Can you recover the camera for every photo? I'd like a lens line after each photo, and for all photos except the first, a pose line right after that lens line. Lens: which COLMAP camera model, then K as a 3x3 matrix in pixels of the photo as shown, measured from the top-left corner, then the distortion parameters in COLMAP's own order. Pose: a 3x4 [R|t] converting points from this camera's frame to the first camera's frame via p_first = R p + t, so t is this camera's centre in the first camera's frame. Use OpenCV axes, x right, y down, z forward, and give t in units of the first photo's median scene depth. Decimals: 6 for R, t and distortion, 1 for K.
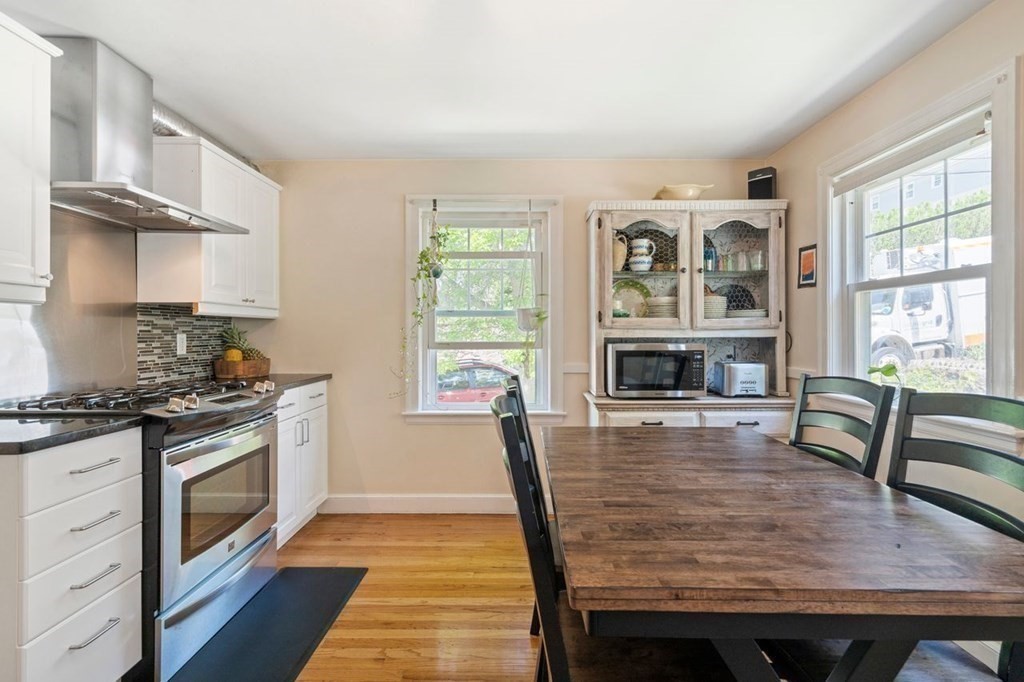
lens RADIAL K [[483.6, 0, 512.6], [0, 483.6, 330.3], [0, 0, 1]] dist [0.001314, 0.000215]
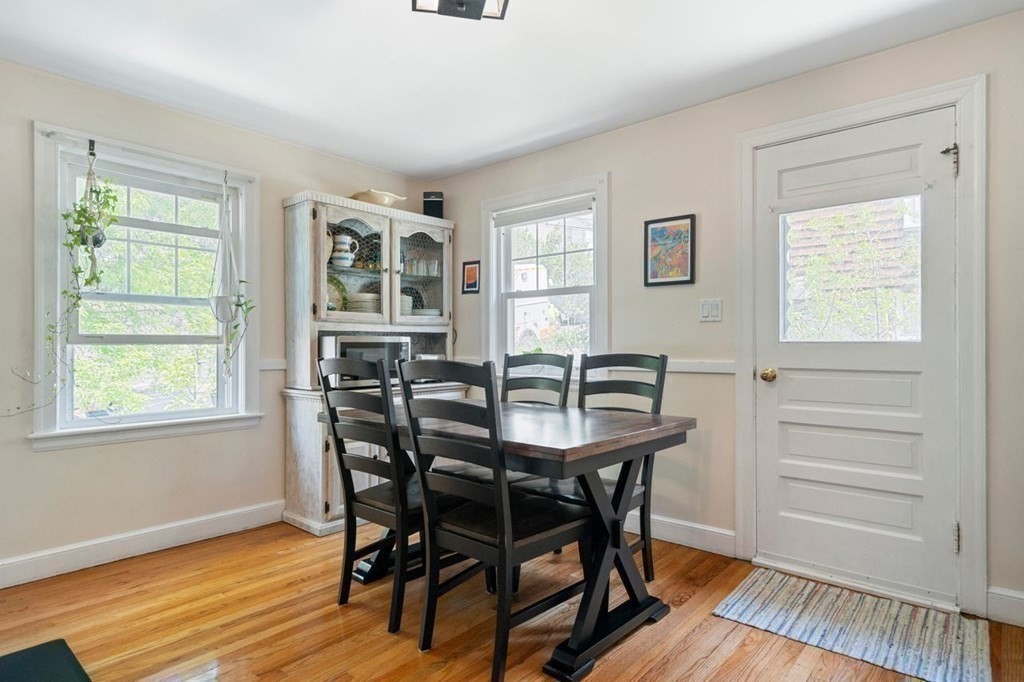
lens RADIAL K [[564.1, 0, 512.0], [0, 564.1, 341.0], [0, 0, 1]] dist [0.000669, -0.000178]
pose [[0.650777, 0.004972, 0.759253, -0.426709], [-0.002808, 0.999987, -0.004142, 0.040300], [-0.759264, 0.000564, 0.650783, -0.051086]]
